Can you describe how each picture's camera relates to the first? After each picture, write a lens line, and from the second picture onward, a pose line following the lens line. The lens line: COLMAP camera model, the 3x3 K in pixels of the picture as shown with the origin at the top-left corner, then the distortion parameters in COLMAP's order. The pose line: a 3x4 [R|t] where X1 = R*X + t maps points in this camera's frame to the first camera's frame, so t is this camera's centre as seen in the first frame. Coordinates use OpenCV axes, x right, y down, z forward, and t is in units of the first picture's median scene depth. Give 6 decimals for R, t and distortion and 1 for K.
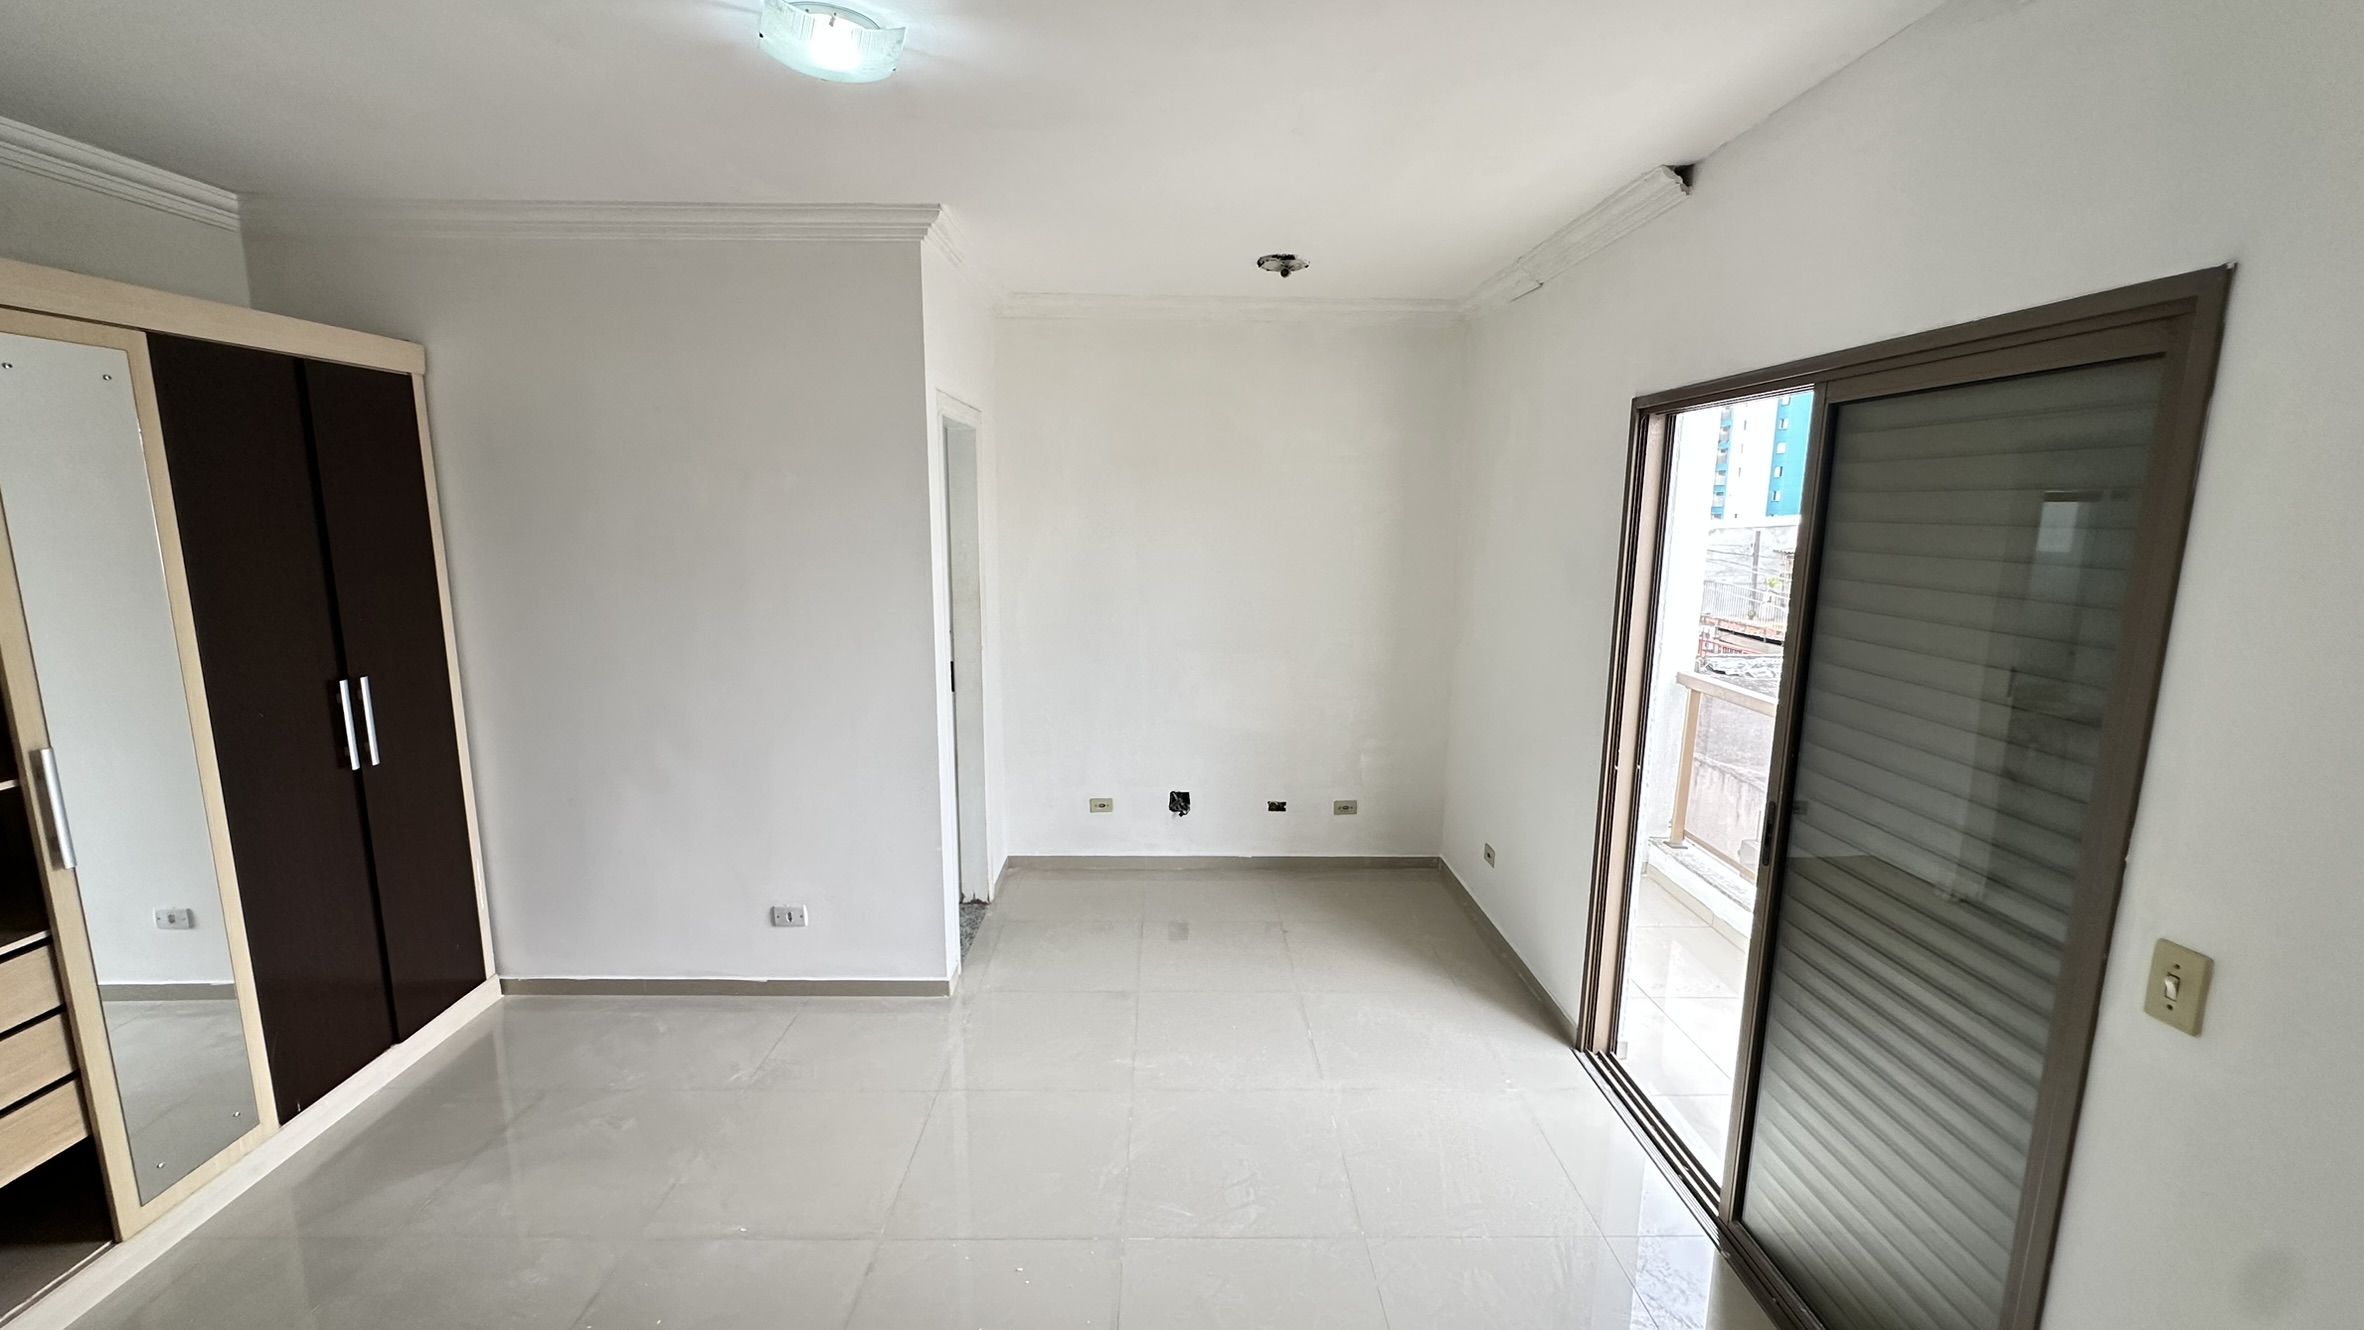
lens RADIAL K [[947.4, 0, 1182.7], [0, 947.4, 667.1], [0, 0, 1]] dist [-0.003756, 0.000931]
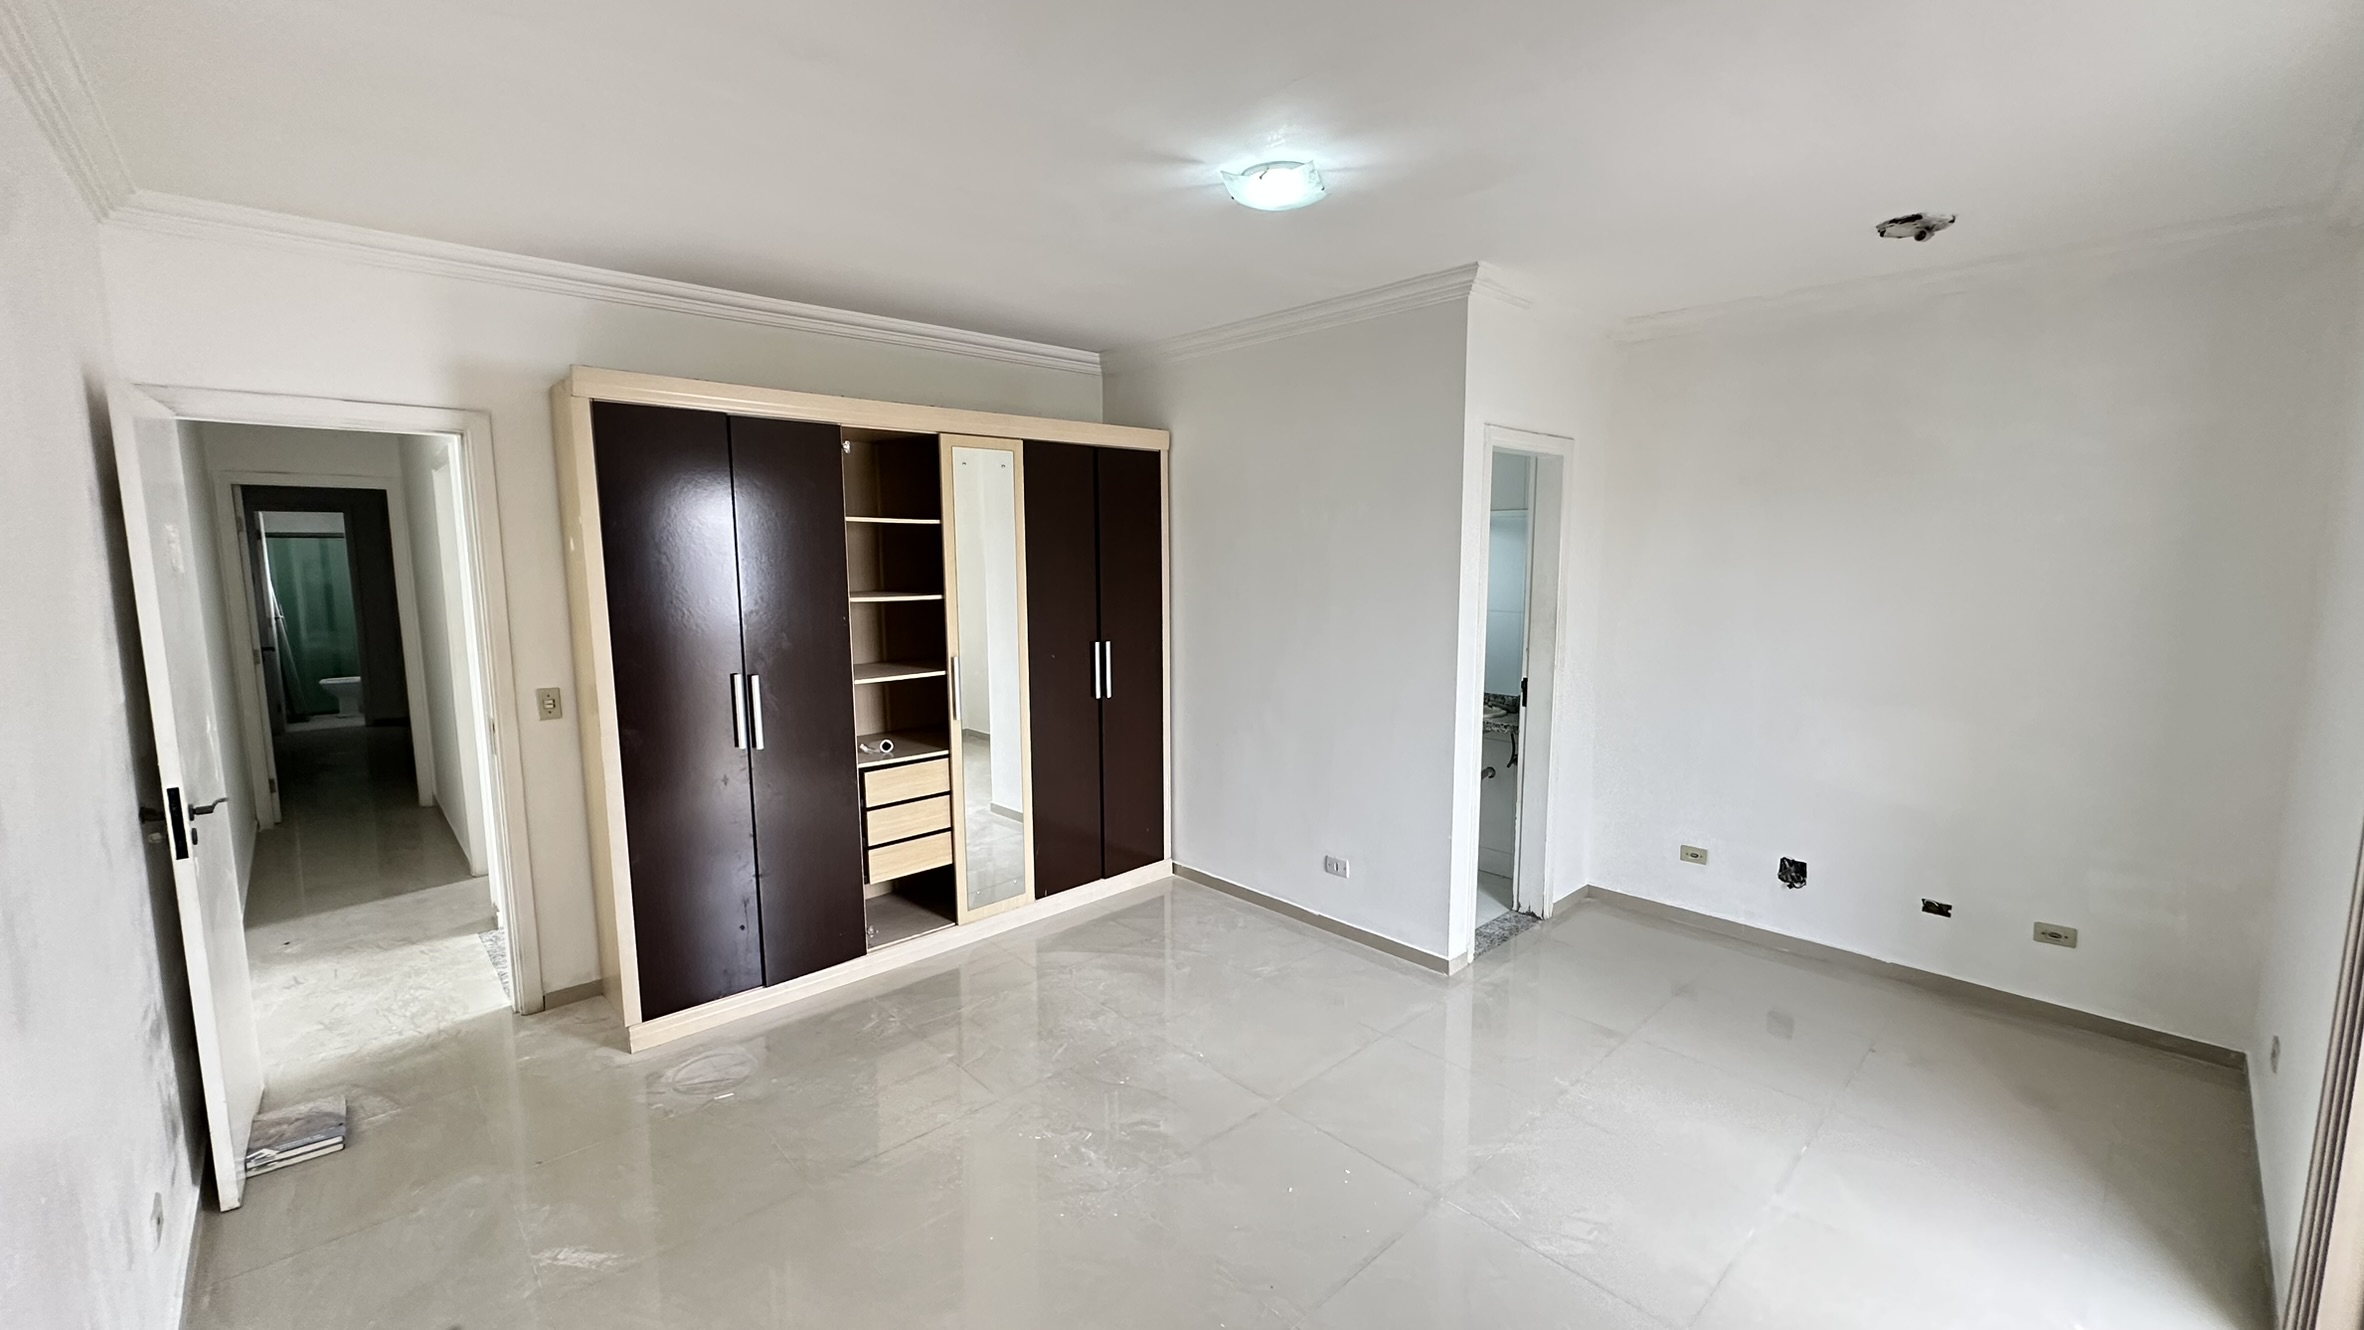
lens RADIAL K [[947.4, 0, 1185.4], [0, 947.4, 668.4], [0, 0, 1]] dist [-0.003756, 0.000931]
pose [[0.673114, 0.082151, -0.734962, 0.334965], [-0.116135, 0.993223, 0.004657, 0.027639], [0.730363, 0.082220, 0.678093, 0.011089]]
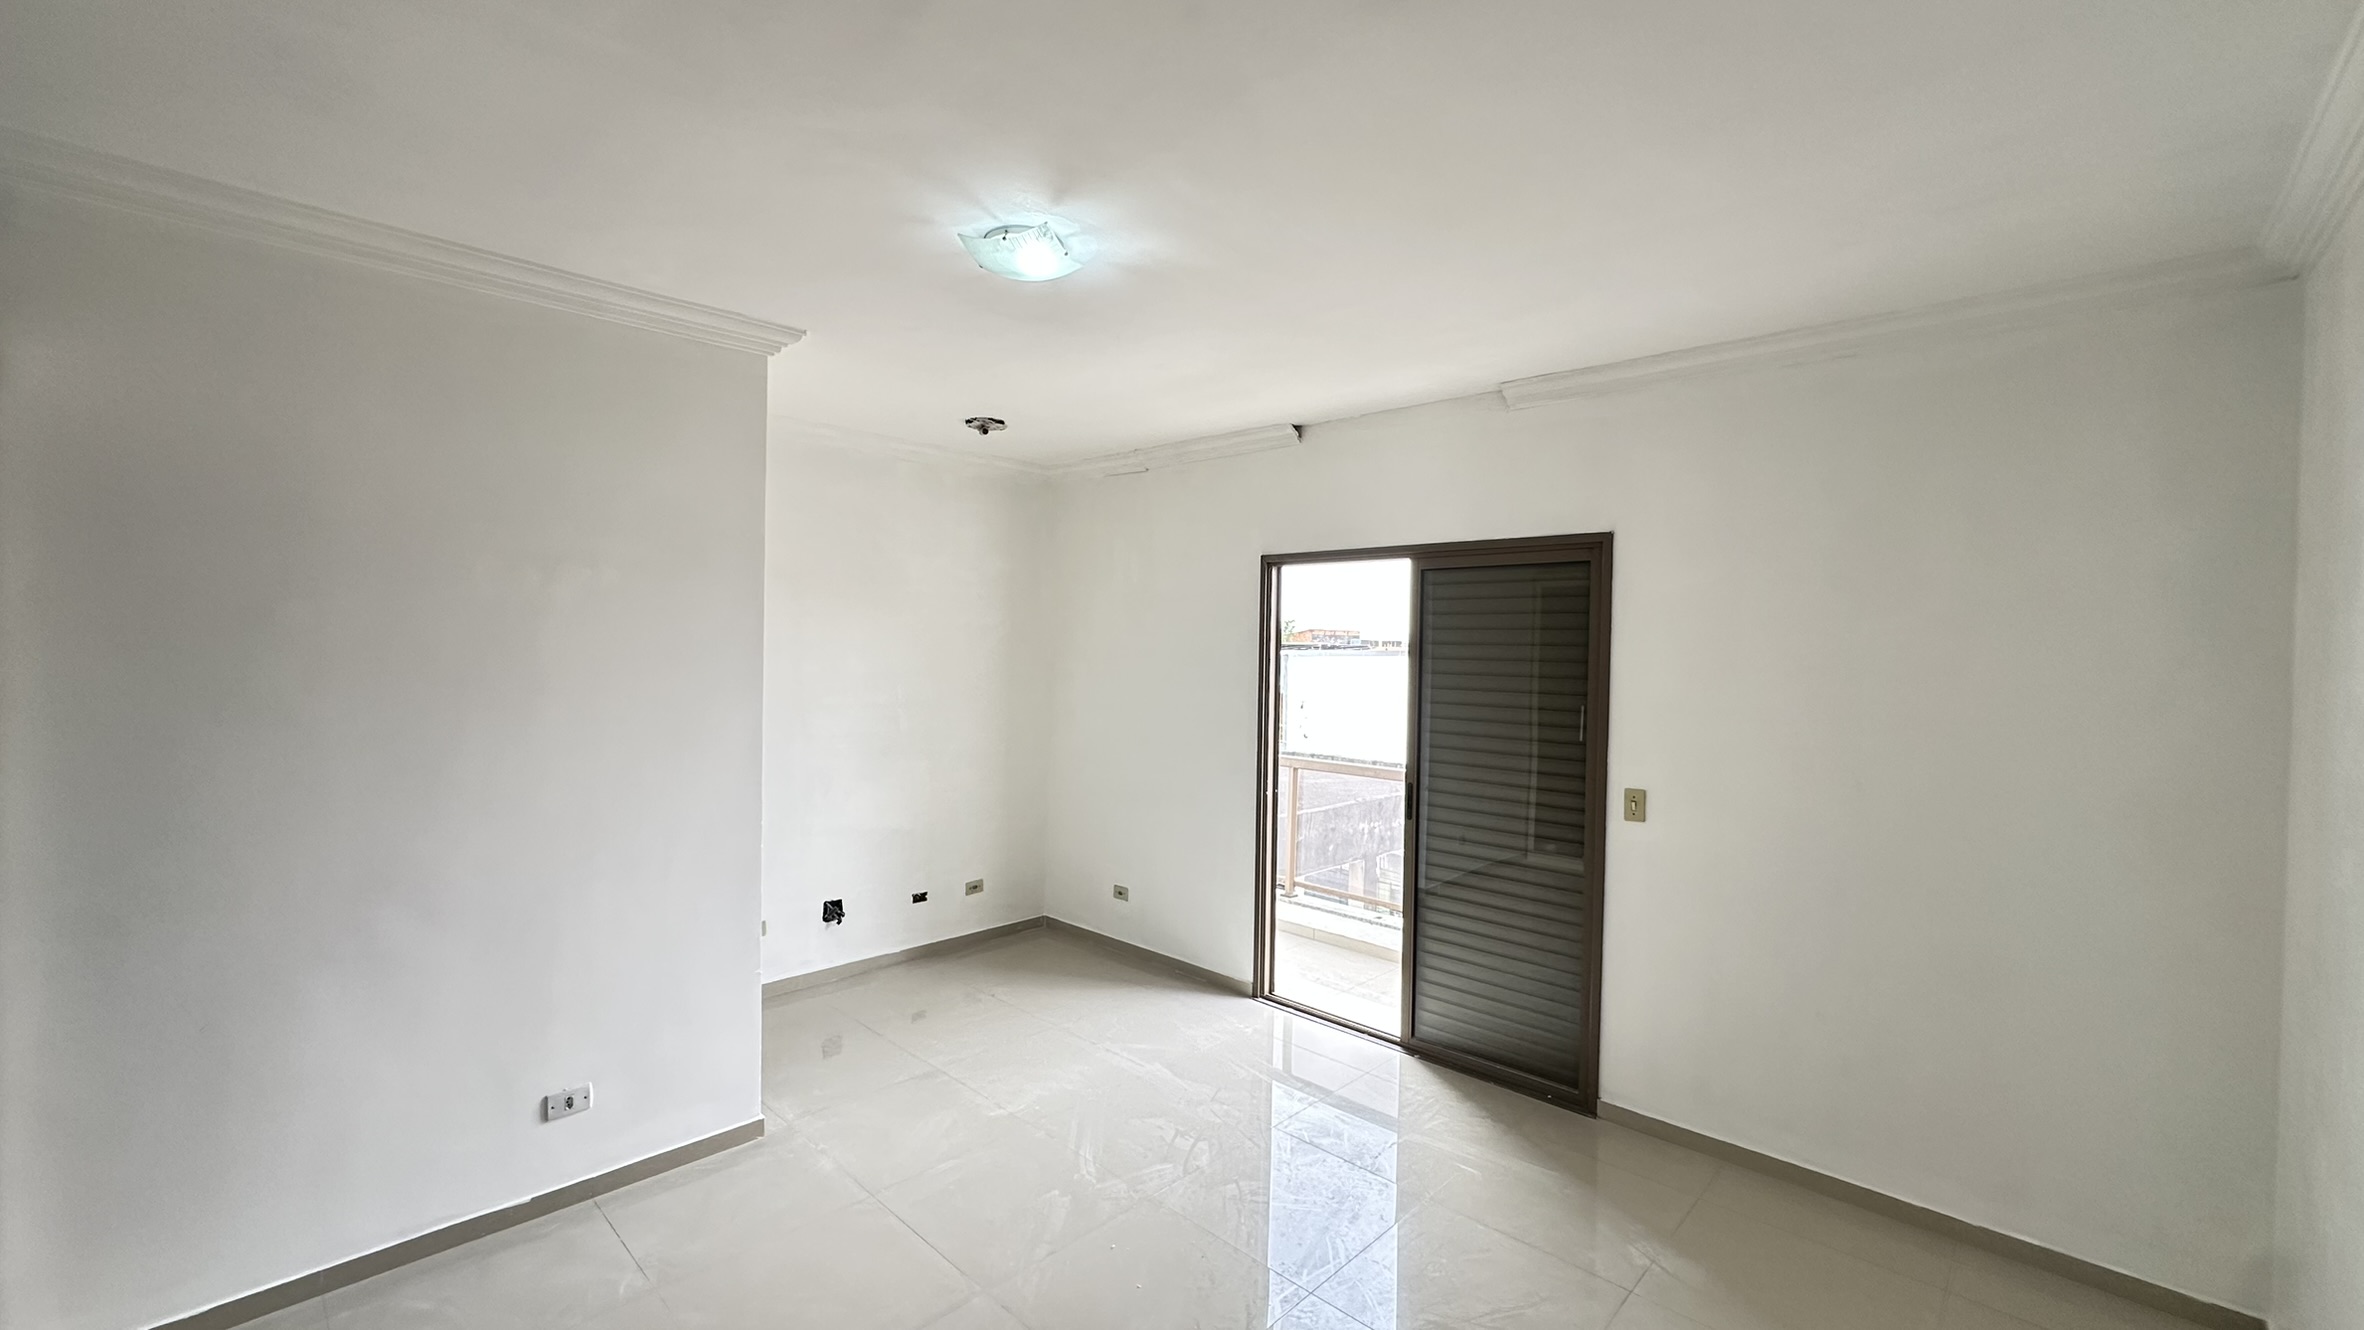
lens RADIAL K [[947.4, 0, 1189.0], [0, 947.4, 663.8], [0, 0, 1]] dist [-0.003756, 0.000931]
pose [[0.699943, -0.012031, 0.714098, -0.629397], [0.110025, 0.989739, -0.091169, 0.023806], [-0.705673, 0.142382, 0.694084, 0.007316]]
